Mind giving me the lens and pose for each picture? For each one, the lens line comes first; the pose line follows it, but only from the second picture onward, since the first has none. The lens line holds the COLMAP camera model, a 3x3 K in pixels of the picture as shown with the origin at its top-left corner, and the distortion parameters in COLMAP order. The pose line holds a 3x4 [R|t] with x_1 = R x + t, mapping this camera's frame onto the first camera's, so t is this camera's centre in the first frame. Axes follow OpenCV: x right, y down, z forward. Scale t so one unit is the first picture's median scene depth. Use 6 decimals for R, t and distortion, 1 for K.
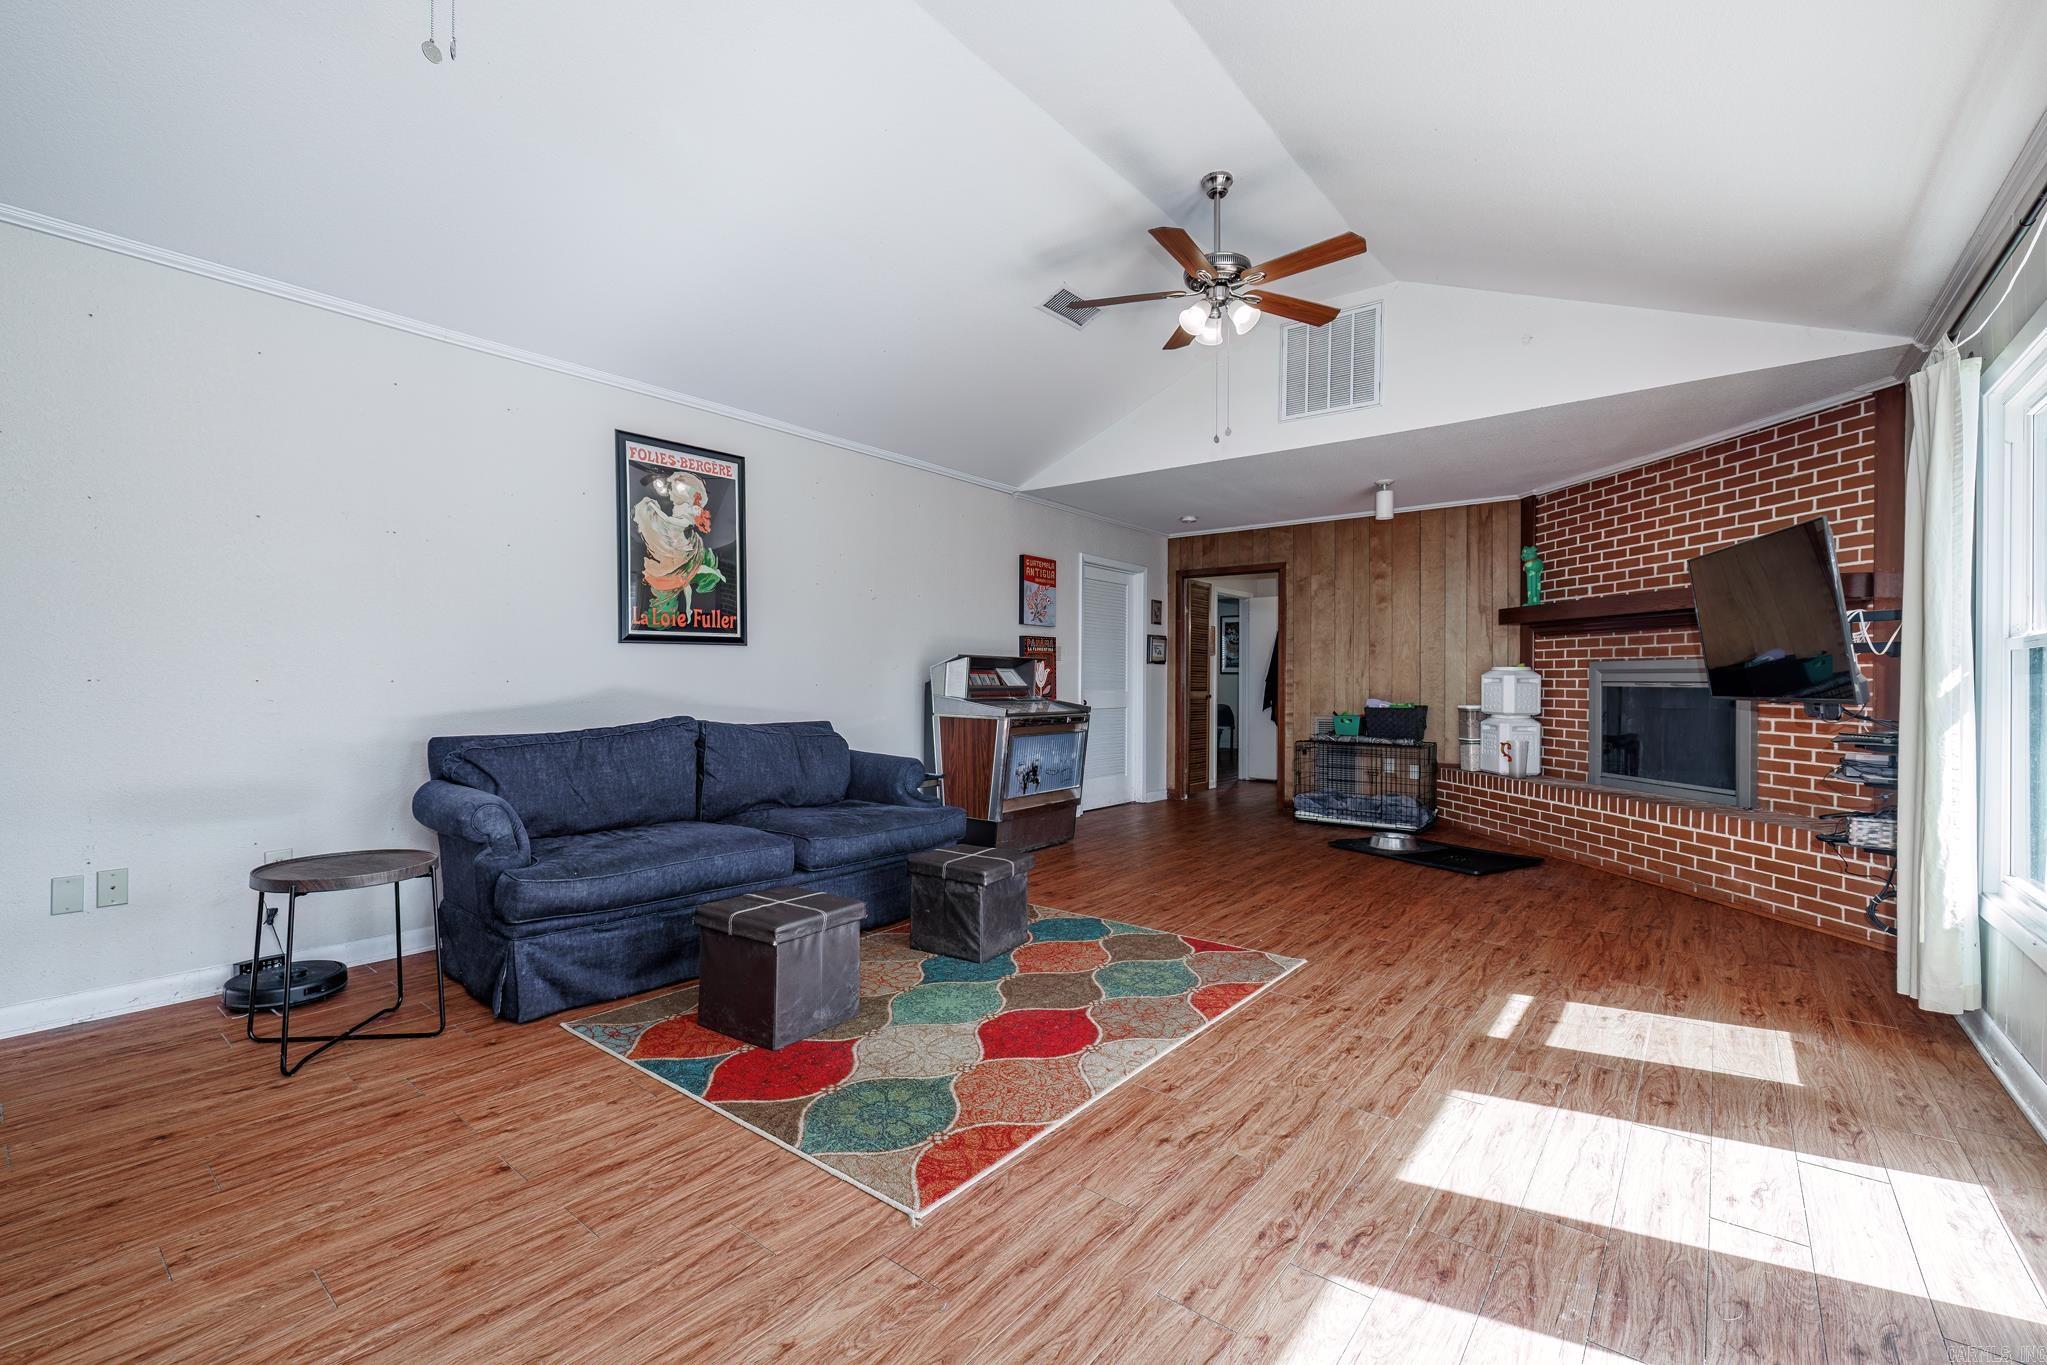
lens RADIAL K [[880.7, 0, 1023.5], [0, 880.7, 682.5], [0, 0, 1]] dist [-0.001586, 0.000691]
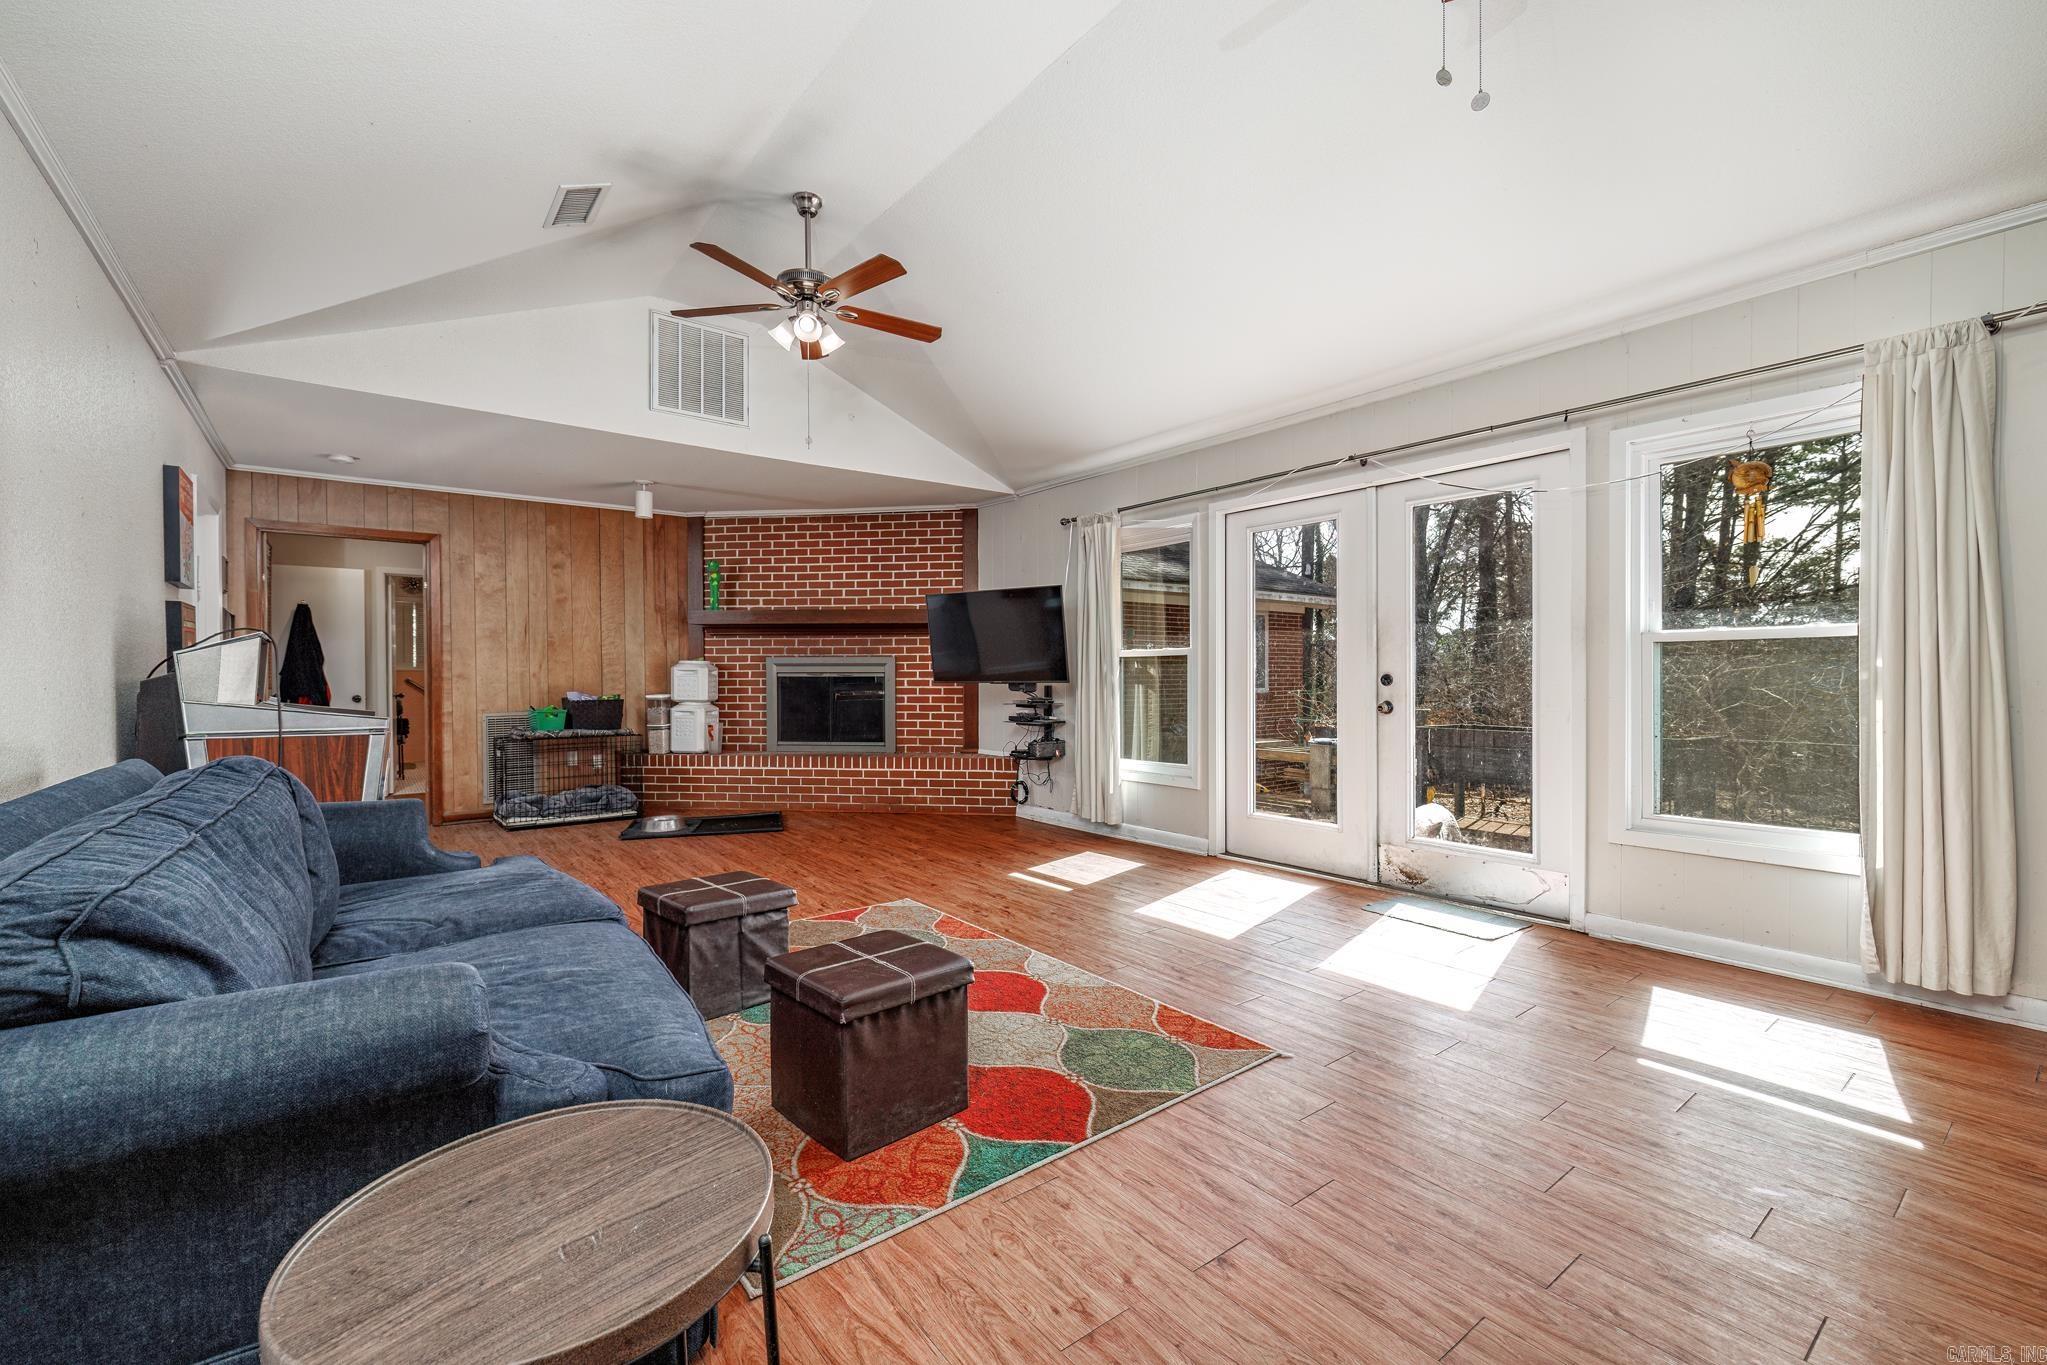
lens RADIAL K [[843.0, 0, 1033.1], [0, 843.0, 677.4], [0, 0, 1]] dist [0.006474, 0.000037]
pose [[0.234871, -0.010411, 0.971971, -0.742608], [0.007336, 0.999933, 0.008938, -0.004046], [-0.971999, 0.005031, 0.234932, 0.520266]]
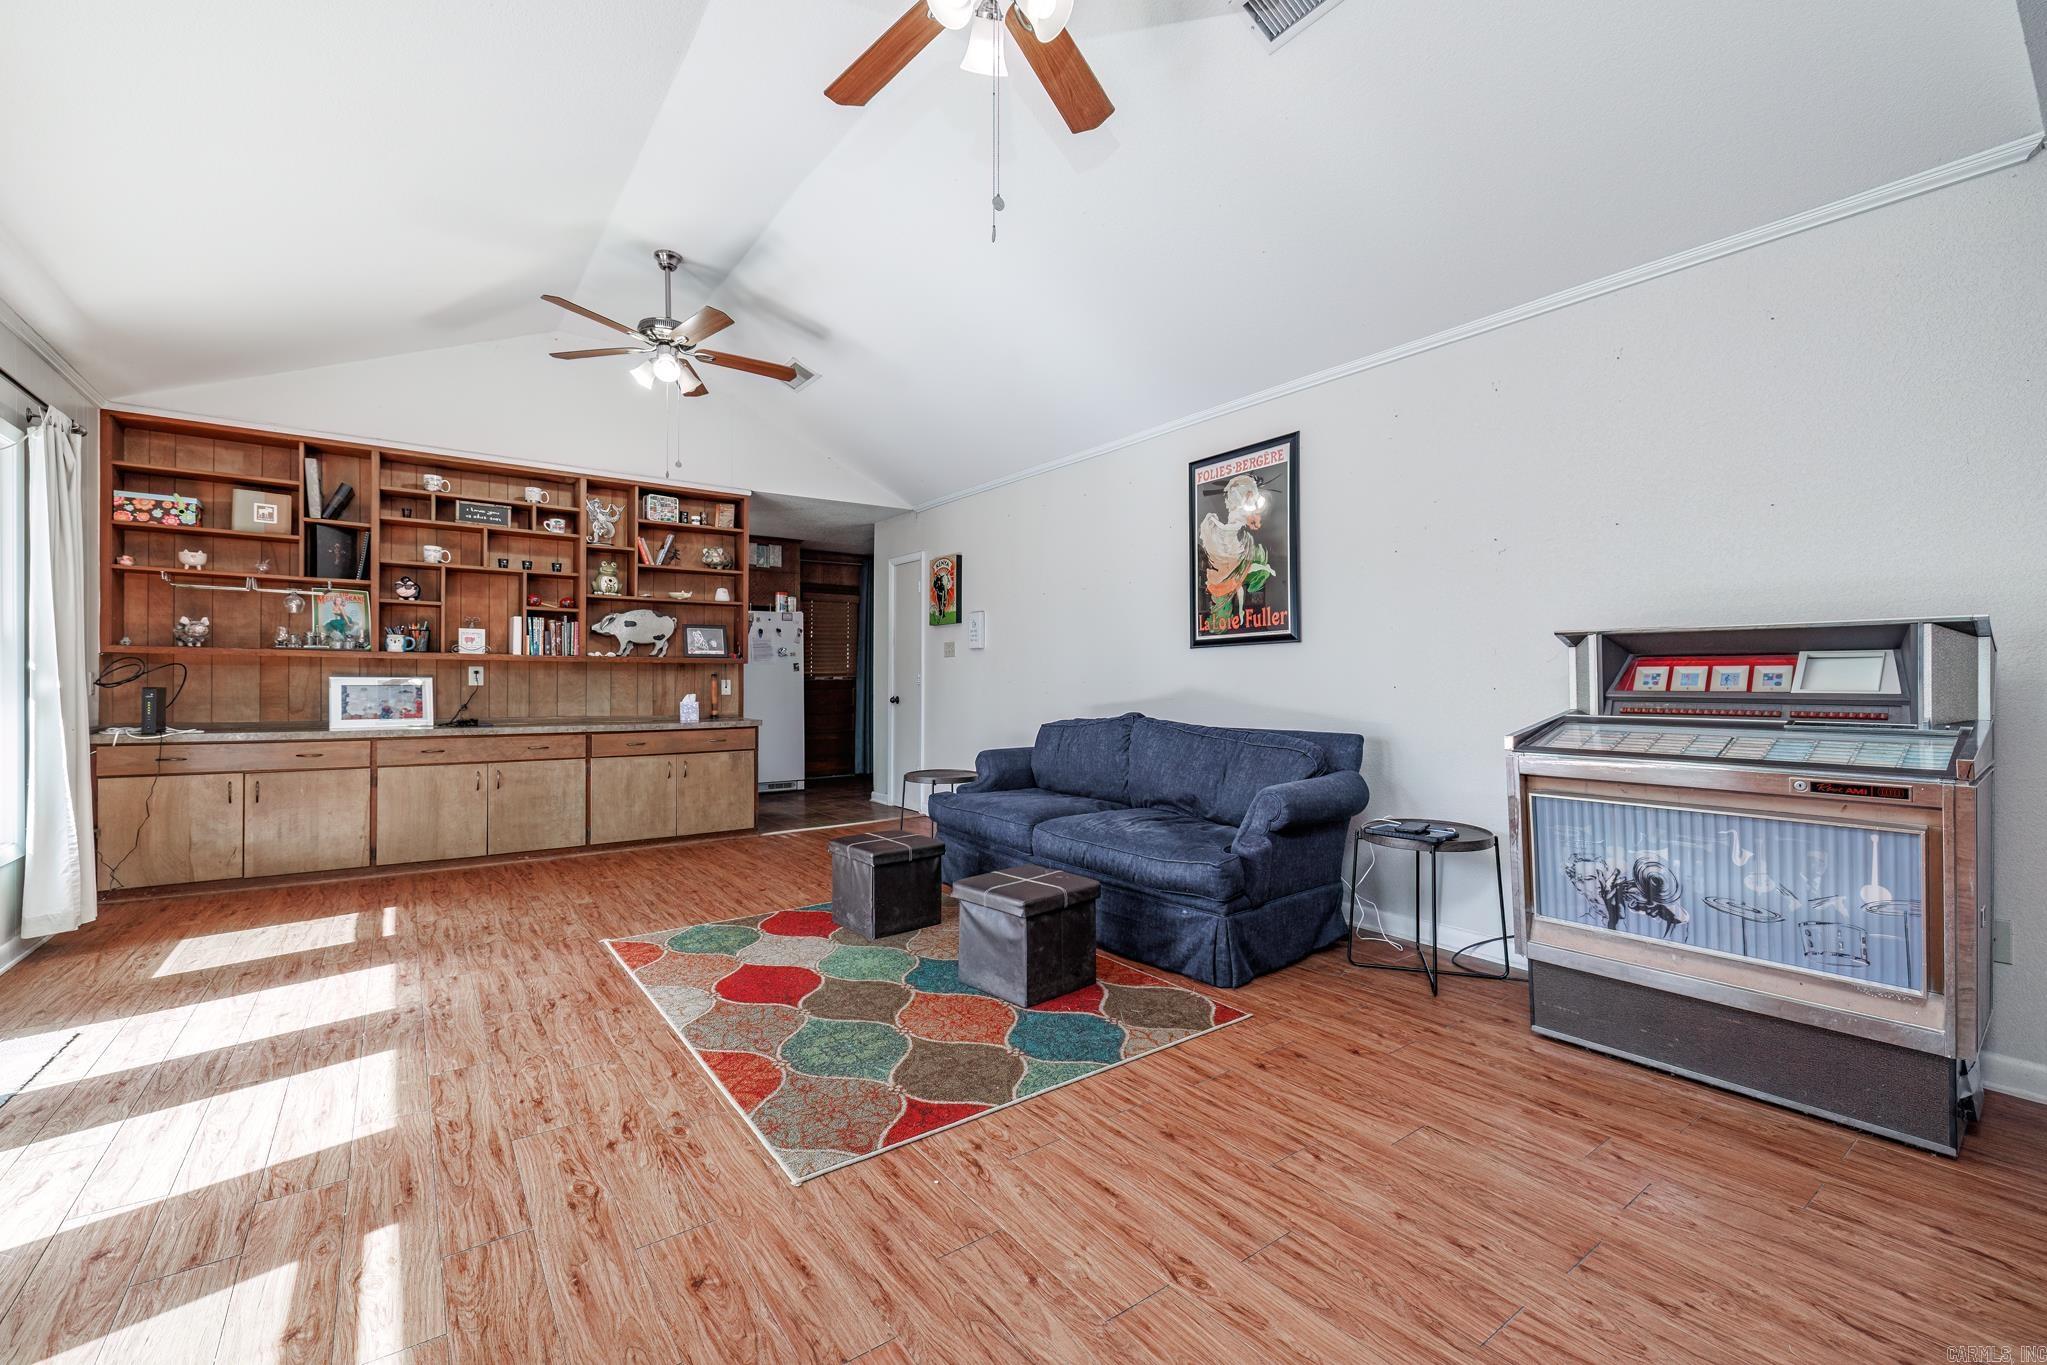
lens RADIAL K [[880.7, 0, 1023.5], [0, 880.7, 682.5], [0, 0, 1]] dist [-0.001586, 0.000691]
pose [[-0.279846, -0.001389, -0.960044, 0.769406], [-0.004344, 0.999991, -0.000180, 0.000336], [0.960035, 0.004120, -0.279849, 1.222403]]
